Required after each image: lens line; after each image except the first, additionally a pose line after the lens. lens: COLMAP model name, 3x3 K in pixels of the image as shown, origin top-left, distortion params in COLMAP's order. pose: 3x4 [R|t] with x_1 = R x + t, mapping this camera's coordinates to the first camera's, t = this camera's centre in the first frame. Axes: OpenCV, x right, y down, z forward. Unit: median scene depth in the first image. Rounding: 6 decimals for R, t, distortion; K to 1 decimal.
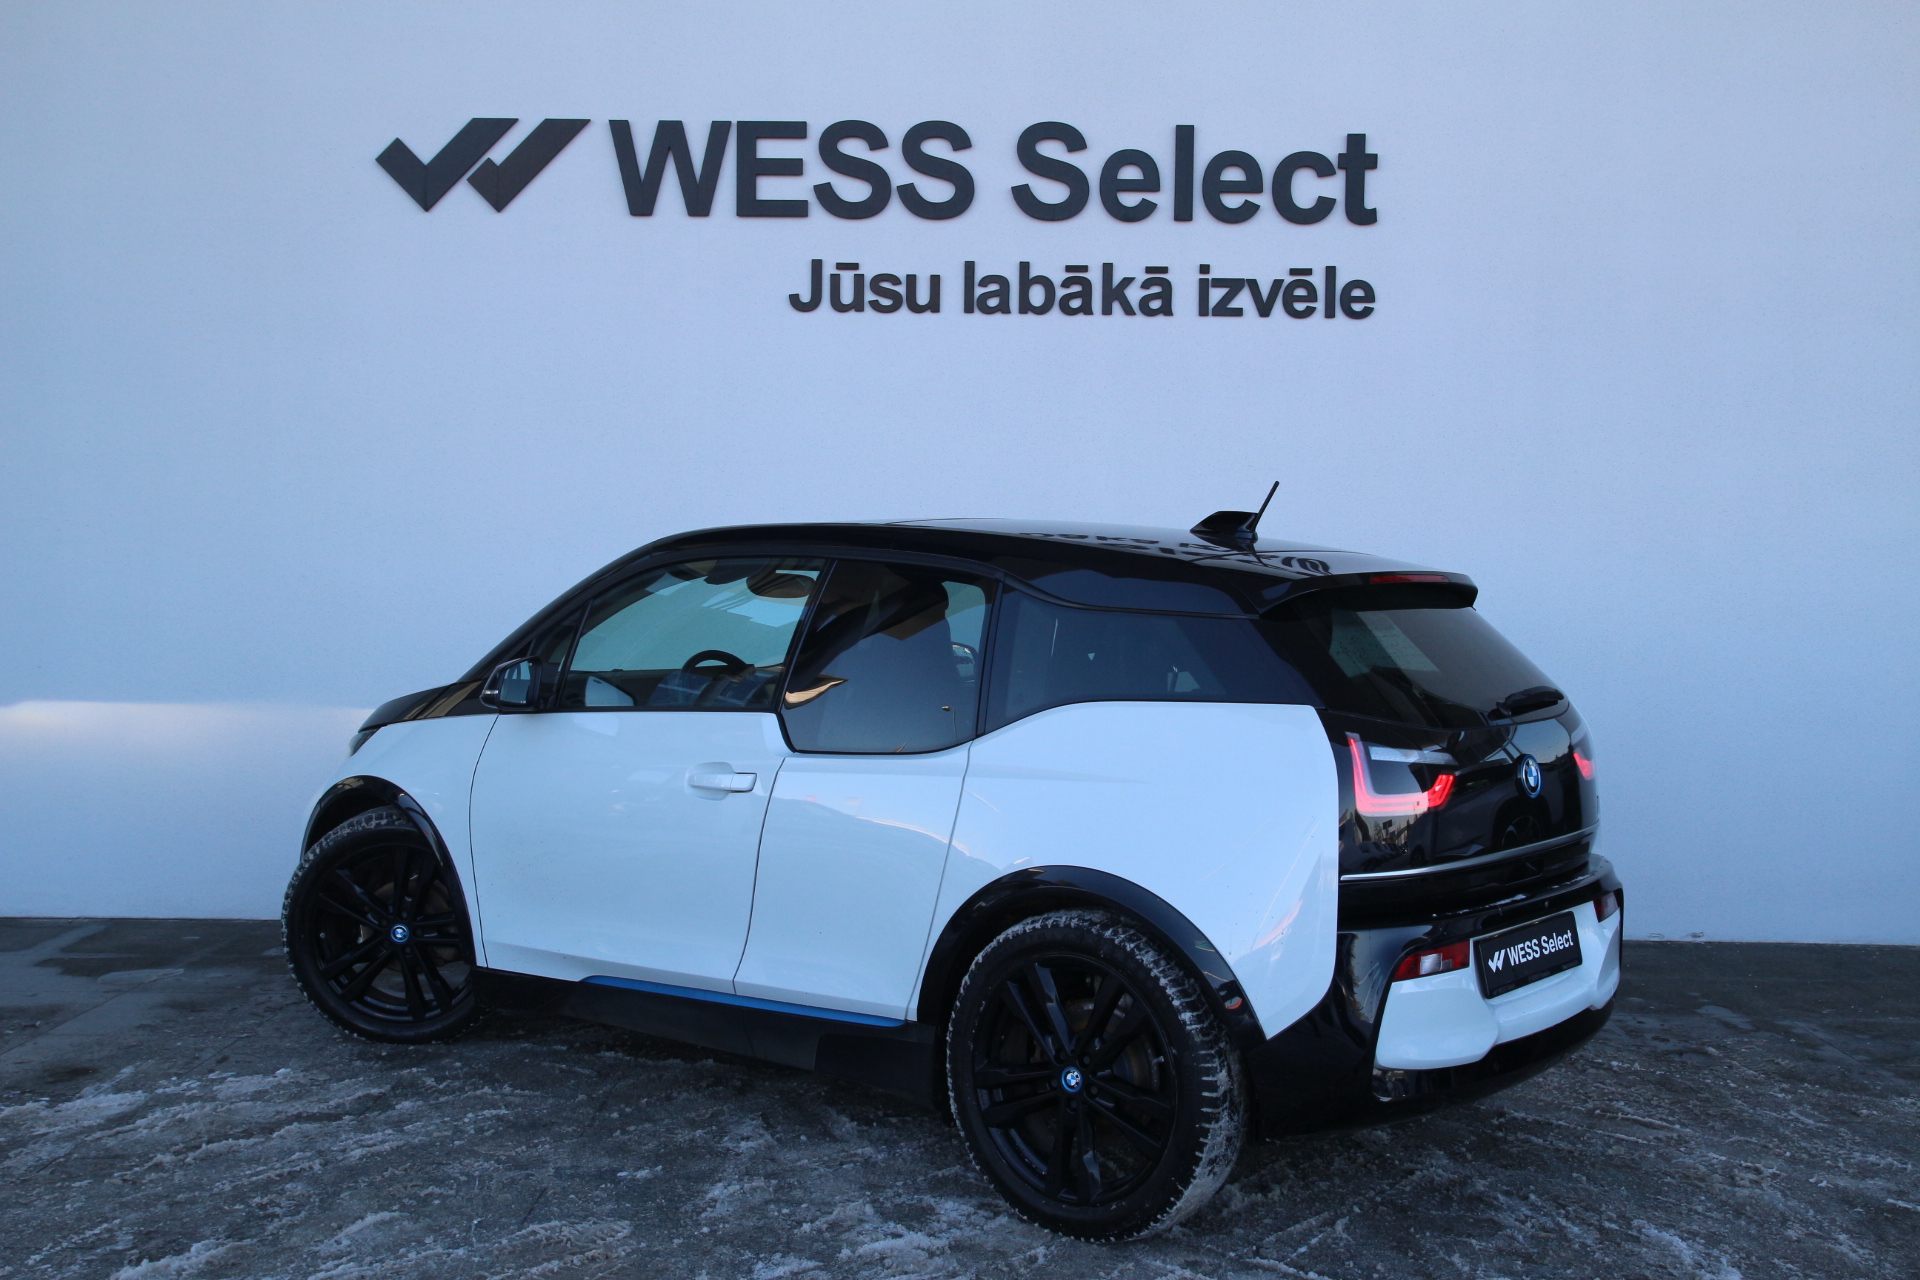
lens RADIAL K [[2121.4, 0, 961.3], [0, 2121.4, 642.6], [0, 0, 1]] dist [0.020224, 0.000000]
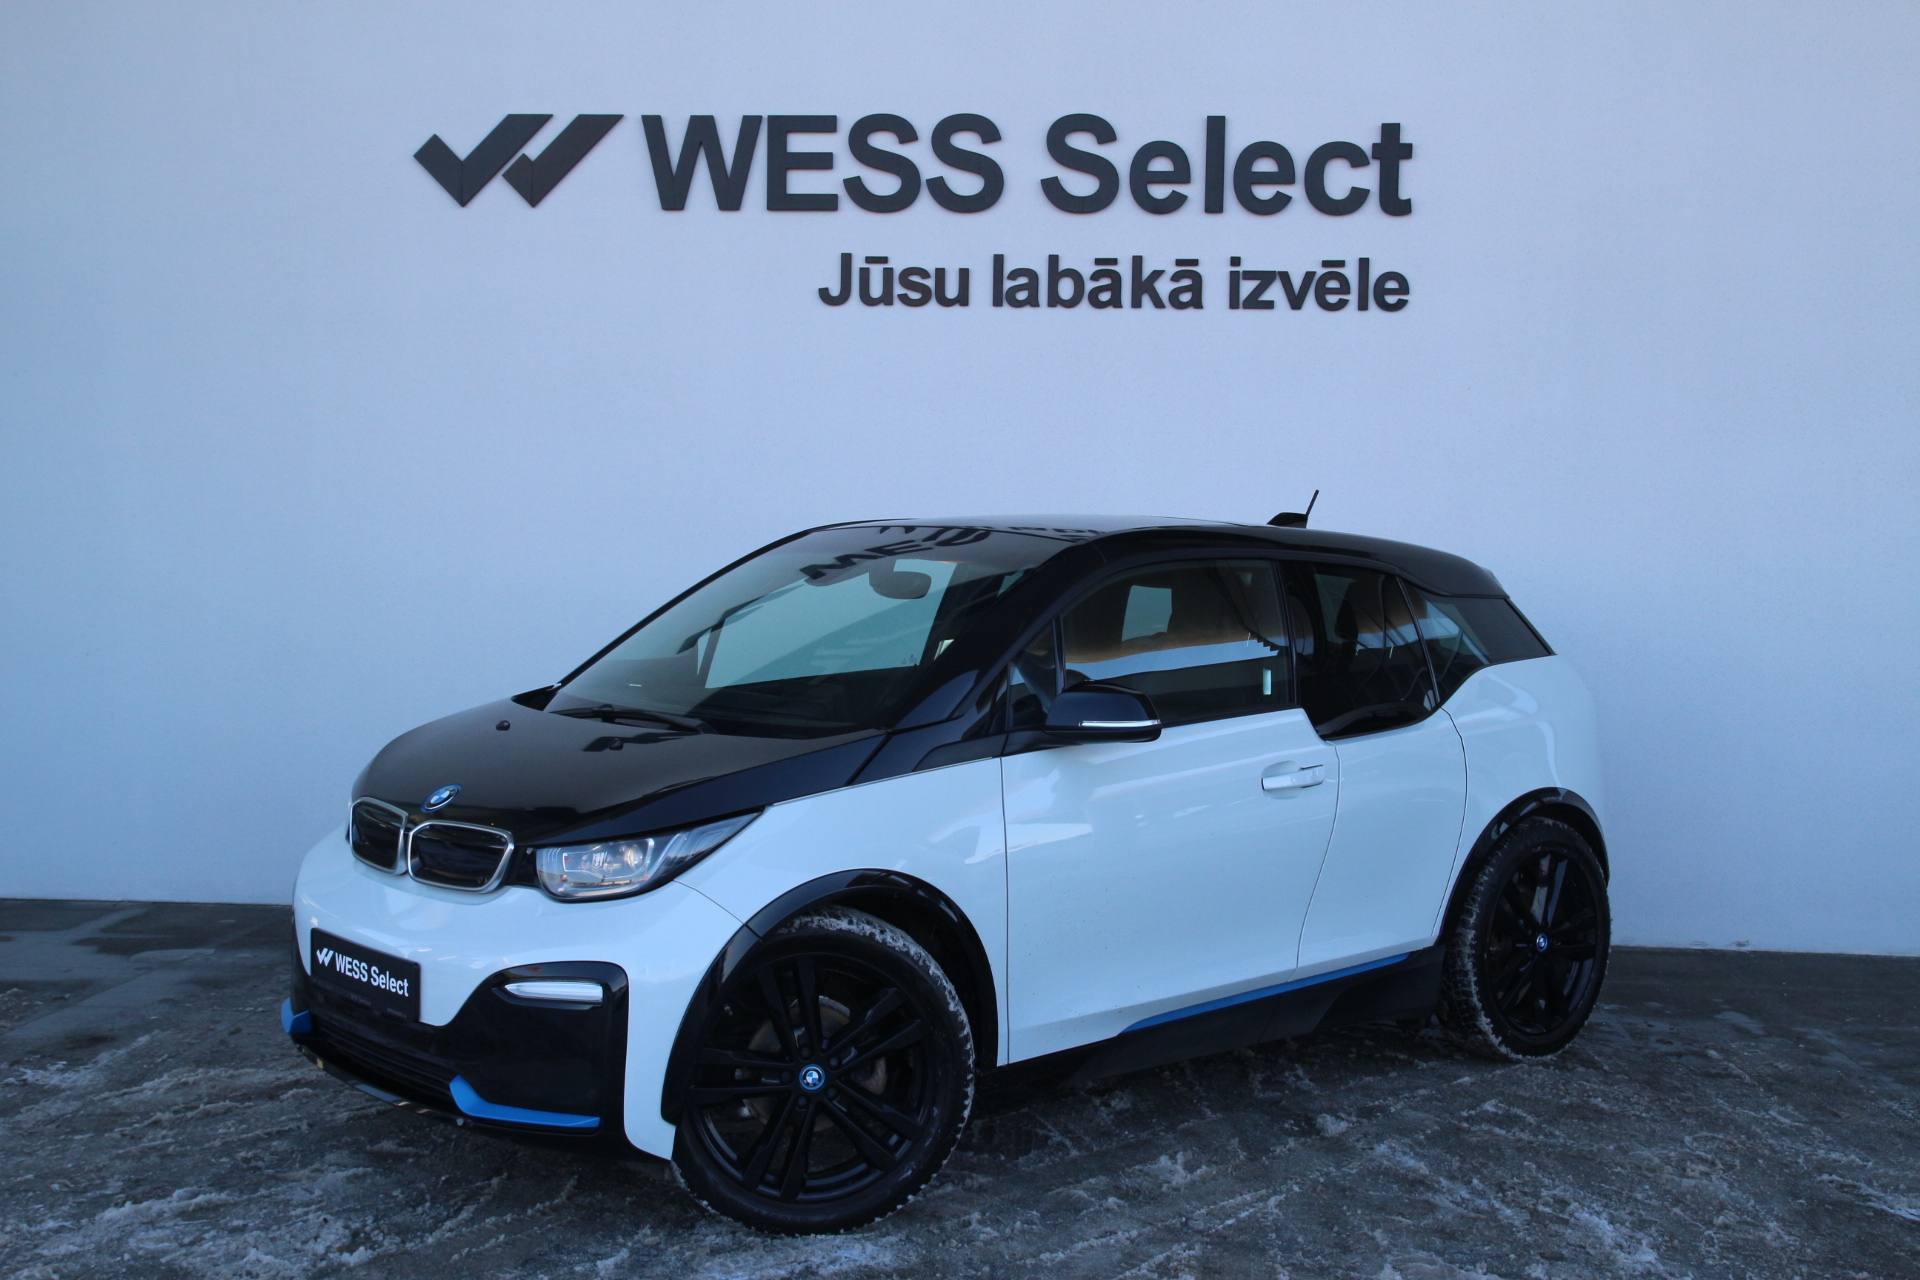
lens RADIAL K [[2284.5, 0, 978.3], [0, 2284.5, 644.5], [0, 0, 1]] dist [0.035508, 0.000000]
pose [[0.997735, 0.007516, -0.066842, 0.080623], [-0.007655, 0.999969, -0.001827, 0.006375], [0.066826, 0.002334, 0.997762, -0.084263]]
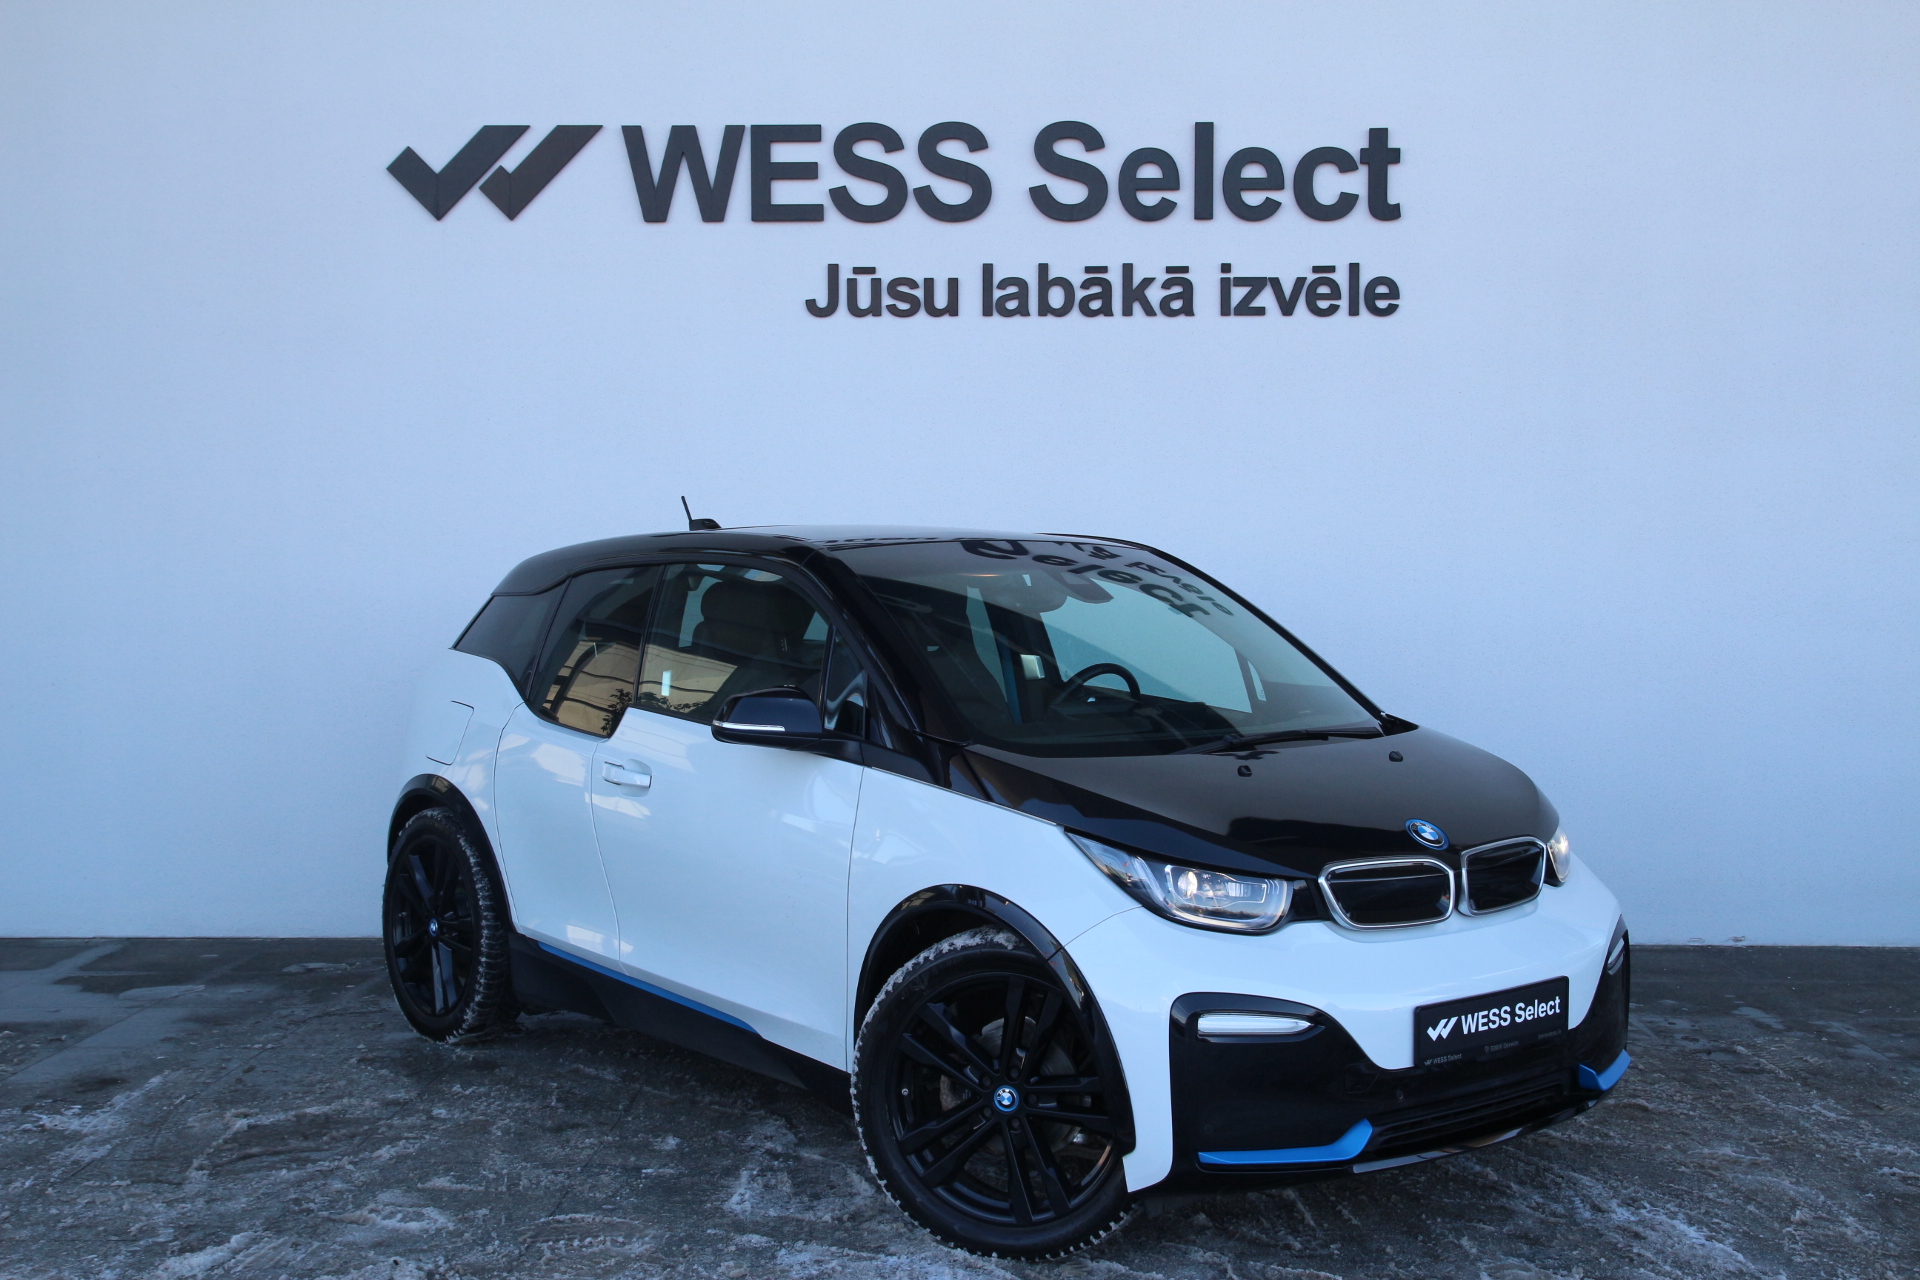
lens RADIAL K [[2284.5, 0, 968.9], [0, 2284.5, 647.5], [0, 0, 1]] dist [0.035508, 0.000000]
pose [[0.999826, -0.011642, -0.014564, 0.010319], [0.011558, 0.999916, -0.005849, 0.006196], [0.014631, 0.005680, 0.999877, -0.075386]]
